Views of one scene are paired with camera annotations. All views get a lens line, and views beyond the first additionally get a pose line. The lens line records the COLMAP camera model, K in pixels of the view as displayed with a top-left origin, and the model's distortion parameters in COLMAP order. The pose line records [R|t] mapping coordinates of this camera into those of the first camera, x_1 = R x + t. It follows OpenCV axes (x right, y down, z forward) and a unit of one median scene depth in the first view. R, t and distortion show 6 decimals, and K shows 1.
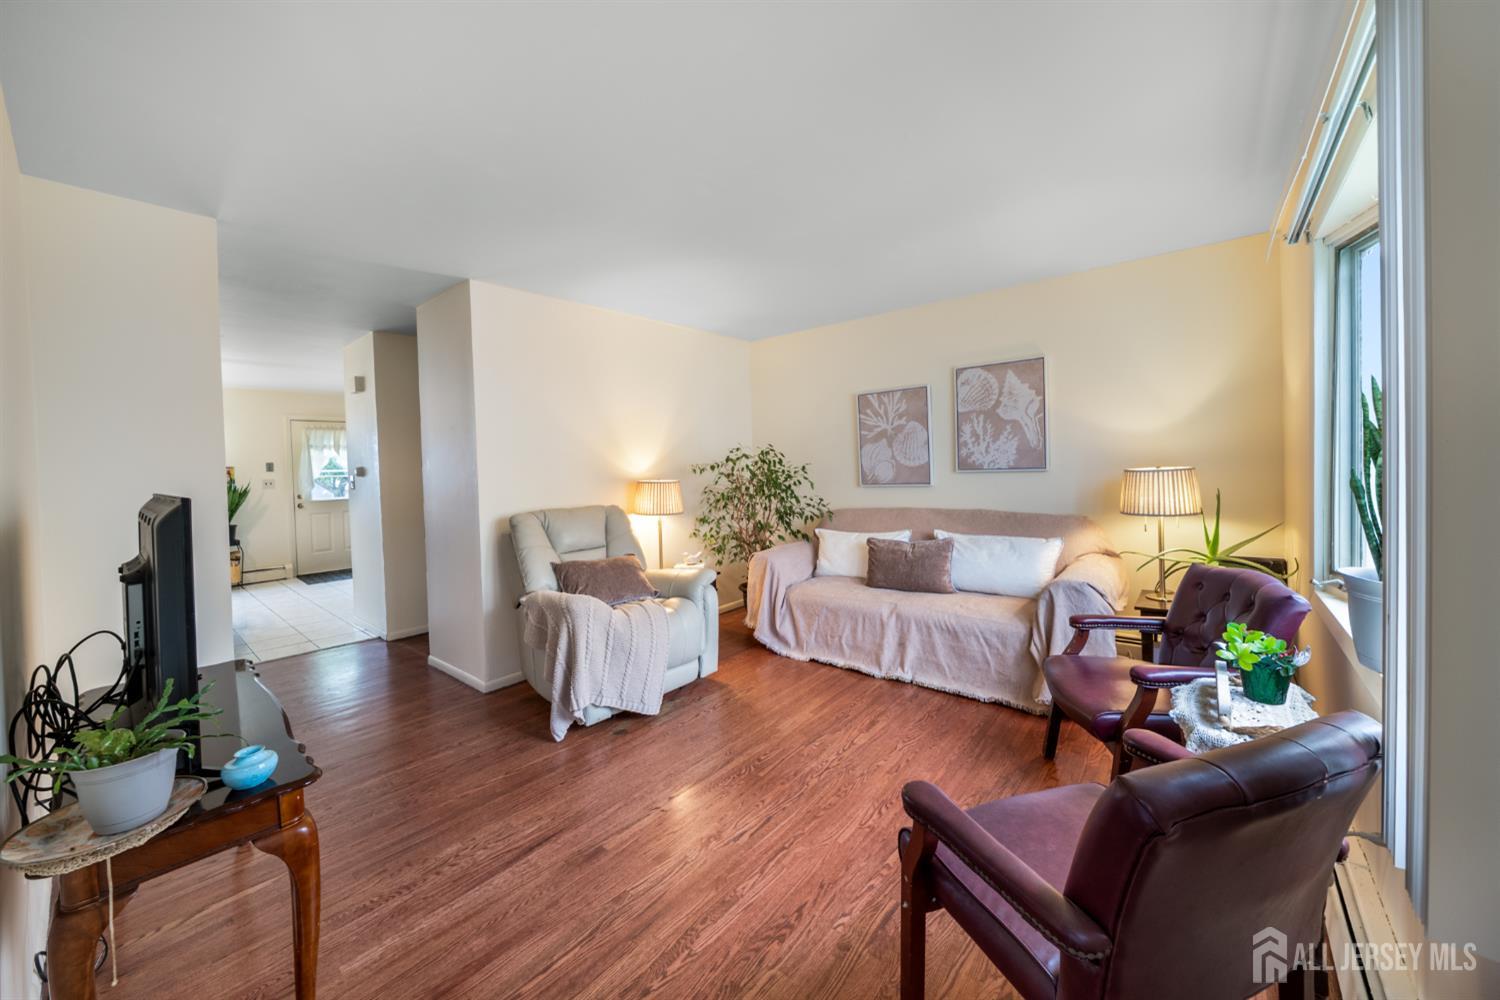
lens RADIAL K [[528.5, 0, 738.9], [0, 528.5, 473.7], [0, 0, 1]] dist [0.000057, -0.000006]
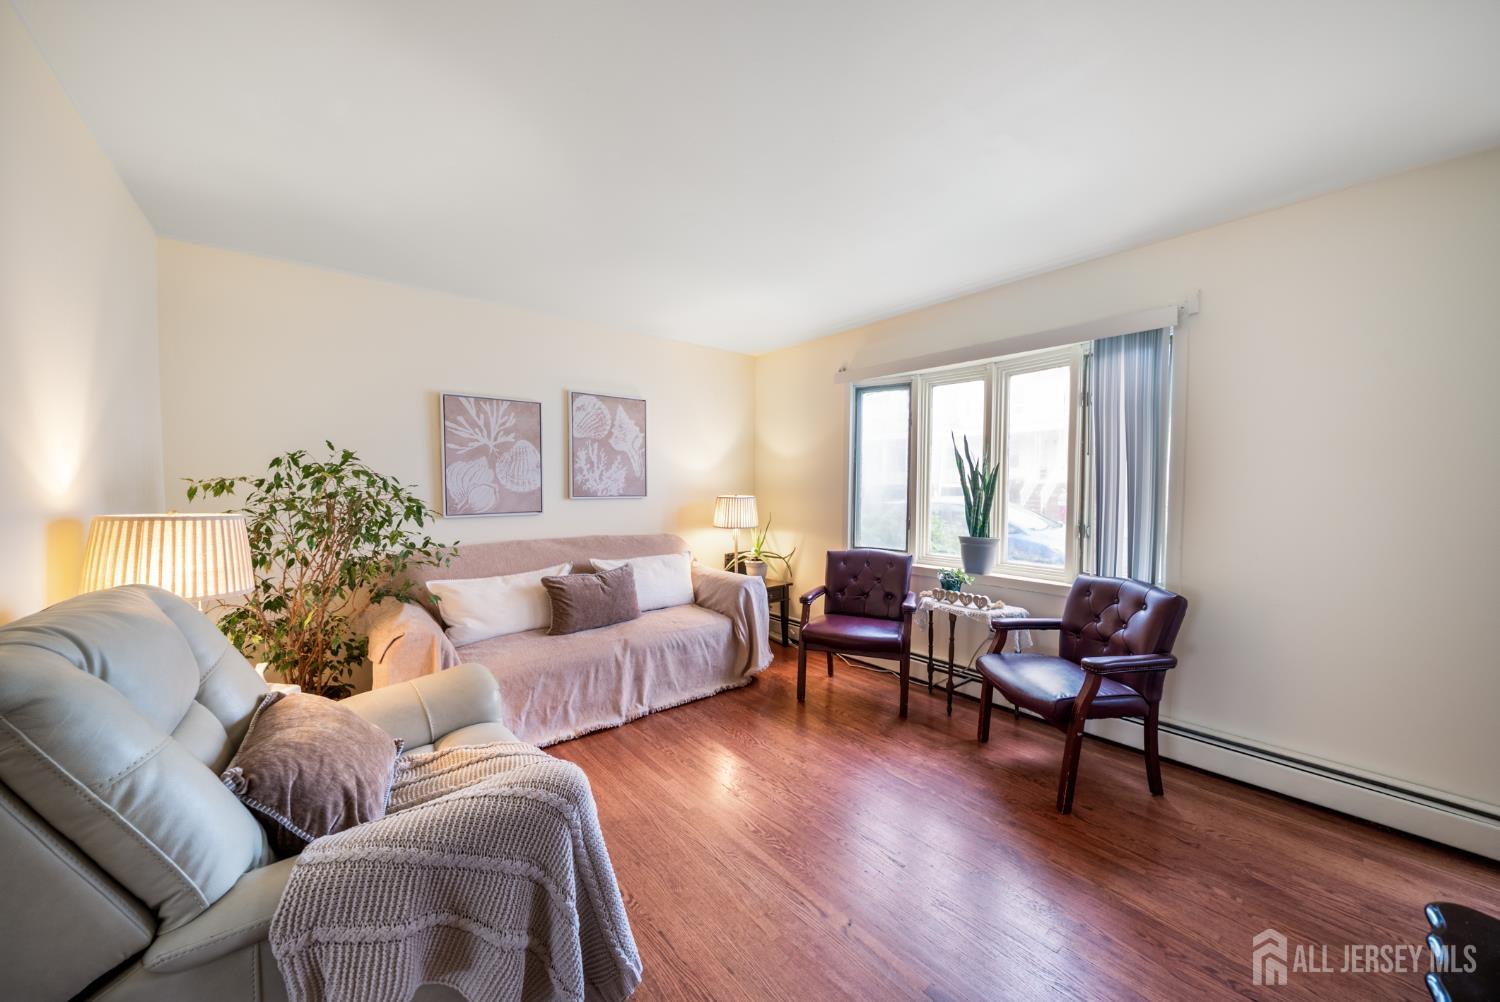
lens RADIAL K [[528.5, 0, 749.0], [0, 528.5, 502.4], [0, 0, 1]] dist [0.000057, -0.000006]
pose [[0.196489, 0.000710, 0.980506, -0.494215], [0.007737, 0.999967, -0.002275, 0.008570], [-0.980476, 0.008033, 0.196477, 0.521039]]
